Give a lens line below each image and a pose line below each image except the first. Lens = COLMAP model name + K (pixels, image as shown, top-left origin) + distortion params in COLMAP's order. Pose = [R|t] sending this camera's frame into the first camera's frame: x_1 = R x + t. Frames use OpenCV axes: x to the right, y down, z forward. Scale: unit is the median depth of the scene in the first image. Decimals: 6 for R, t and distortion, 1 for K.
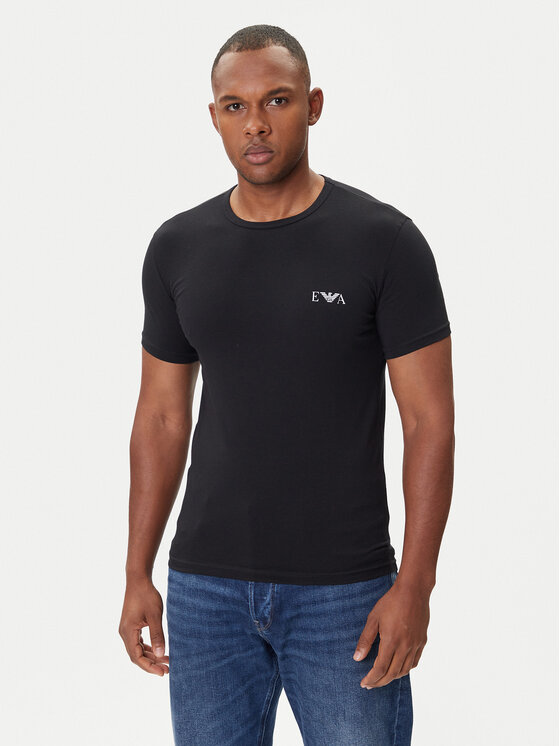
lens RADIAL K [[1273.0, 0, 280.0], [0, 1273.0, 373.0], [0, 0, 1]] dist [0.167639, 0.034812]
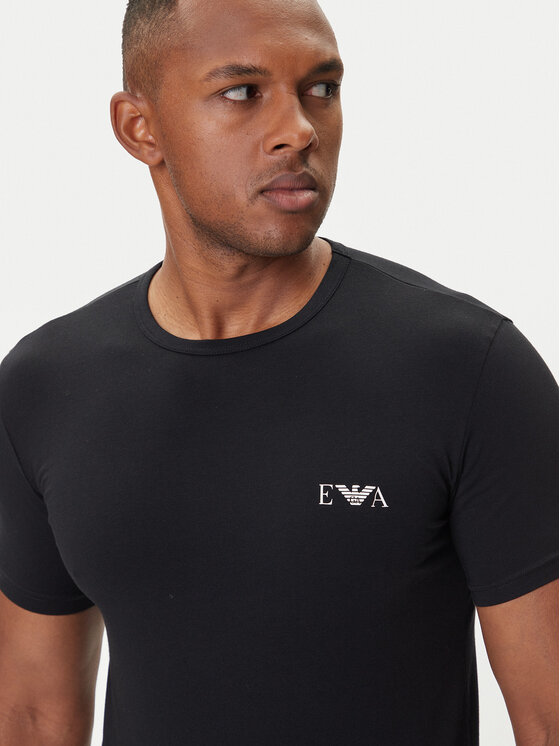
lens RADIAL K [[1792.2, 0, 280.0], [0, 1792.2, 373.0], [0, 0, 1]] dist [1.273719, -0.170222]
pose [[0.999299, -0.035631, 0.011517, 0.004116], [0.036372, 0.996728, -0.072190, -0.054271], [-0.008907, 0.072558, 0.997324, 0.305927]]
